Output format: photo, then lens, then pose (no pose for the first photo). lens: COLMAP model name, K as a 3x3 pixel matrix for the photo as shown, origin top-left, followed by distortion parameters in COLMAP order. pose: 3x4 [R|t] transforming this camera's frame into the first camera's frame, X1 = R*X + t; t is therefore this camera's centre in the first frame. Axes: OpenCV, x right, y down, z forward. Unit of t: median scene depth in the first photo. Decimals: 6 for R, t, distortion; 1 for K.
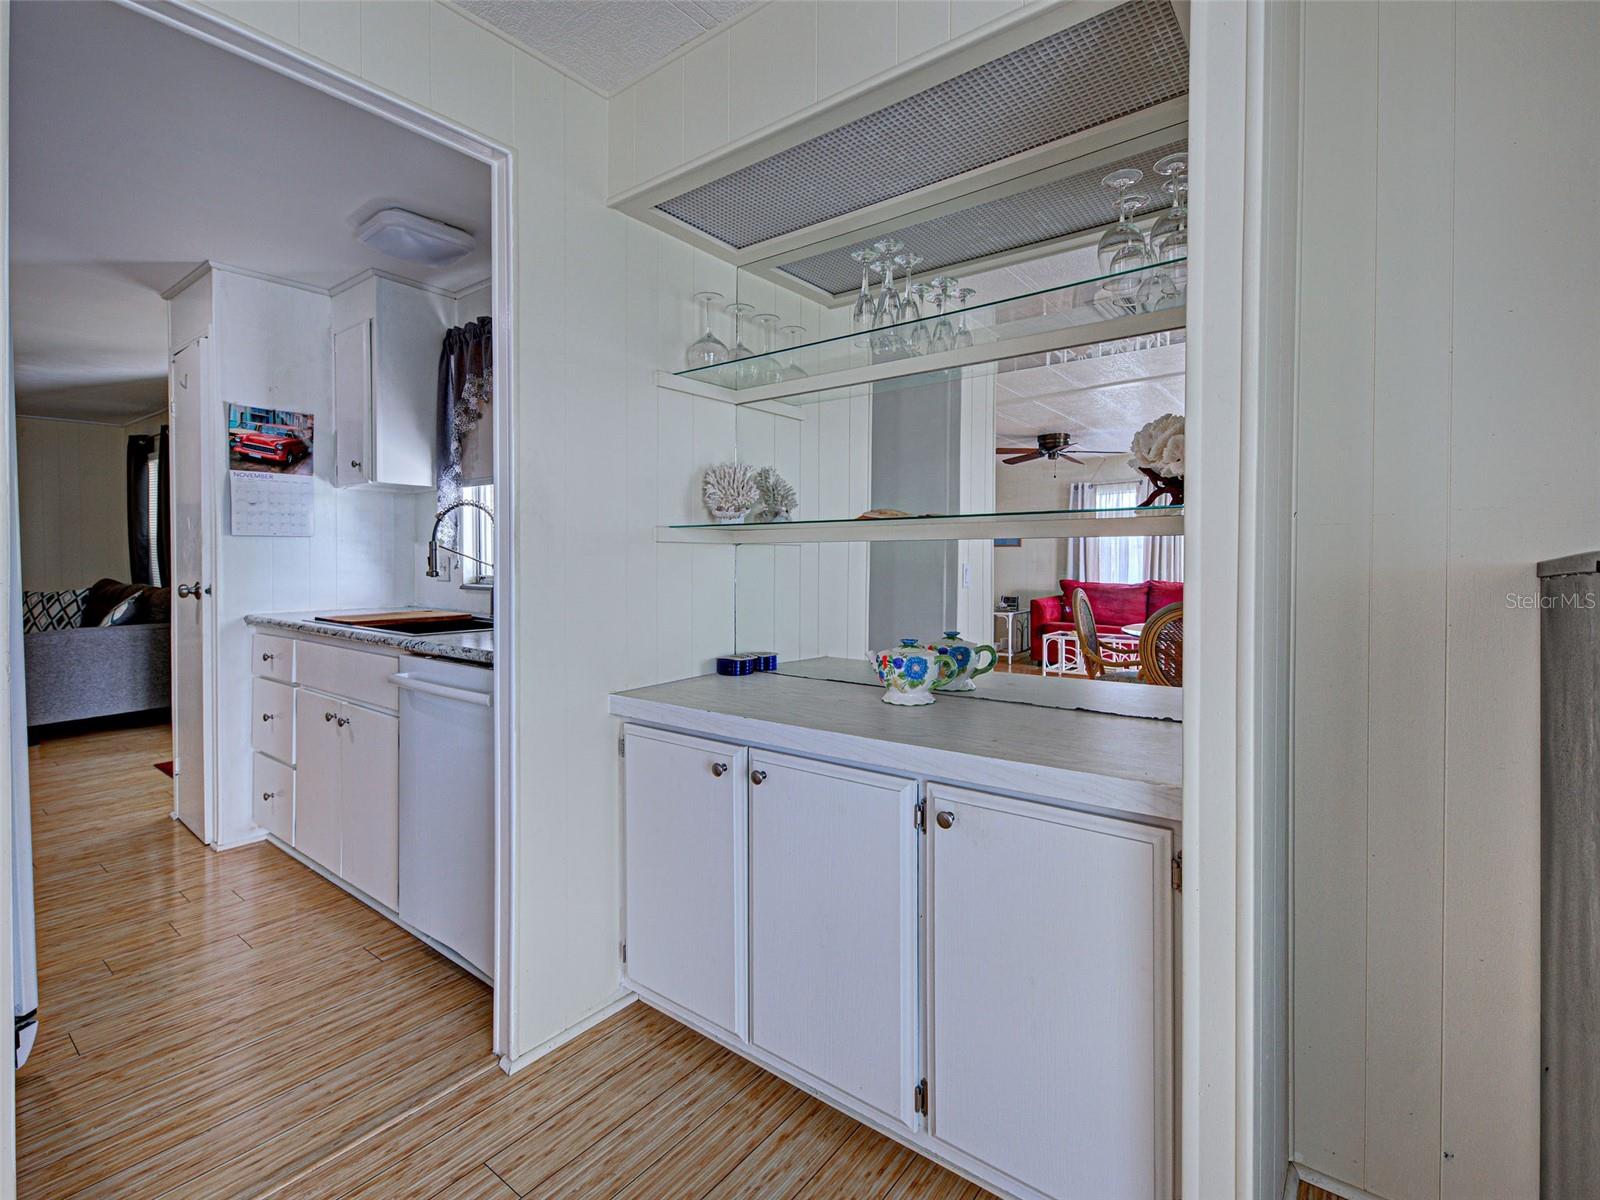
lens RADIAL K [[755.9, 0, 808.6], [0, 755.9, 562.5], [0, 0, 1]] dist [0.014315, -0.004955]
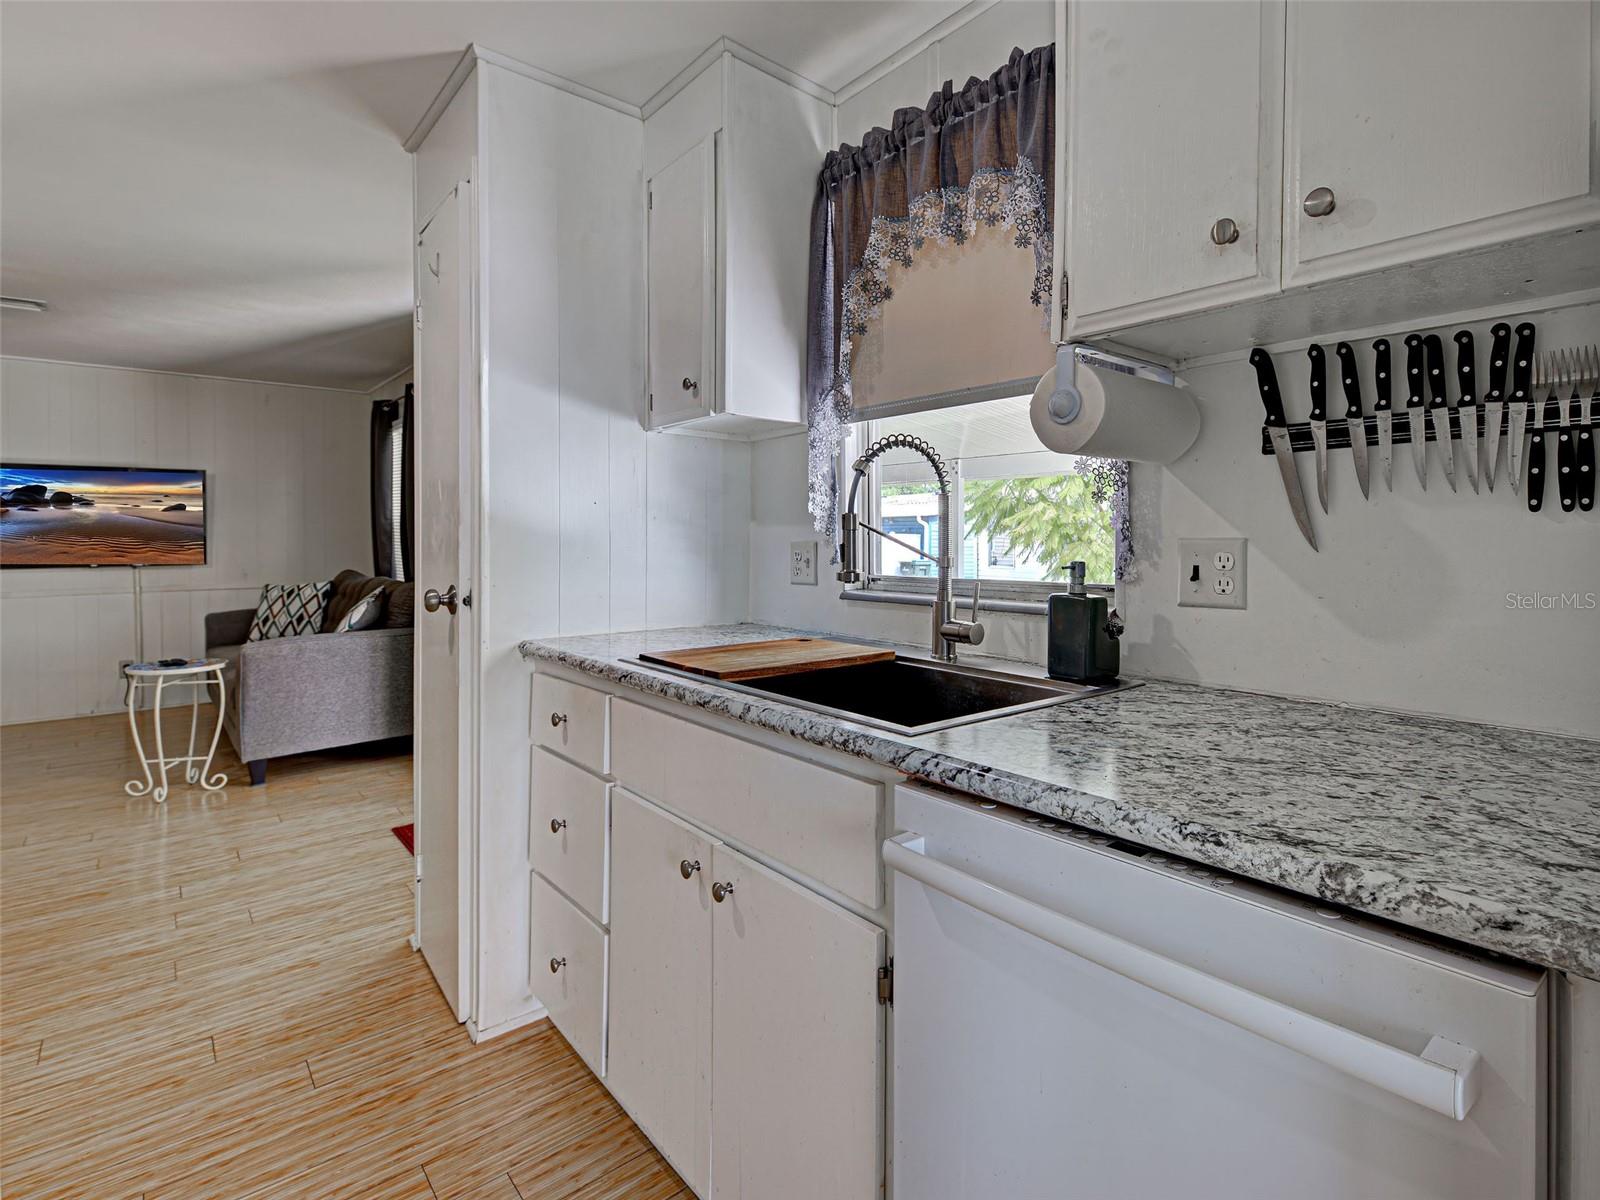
lens RADIAL K [[755.9, 0, 815.9], [0, 755.9, 538.9], [0, 0, 1]] dist [0.014315, -0.004955]
pose [[0.977882, -0.001371, -0.209153, -0.360939], [-0.001436, 0.999911, -0.013270, -0.003716], [0.209153, 0.013277, 0.977793, 0.431611]]
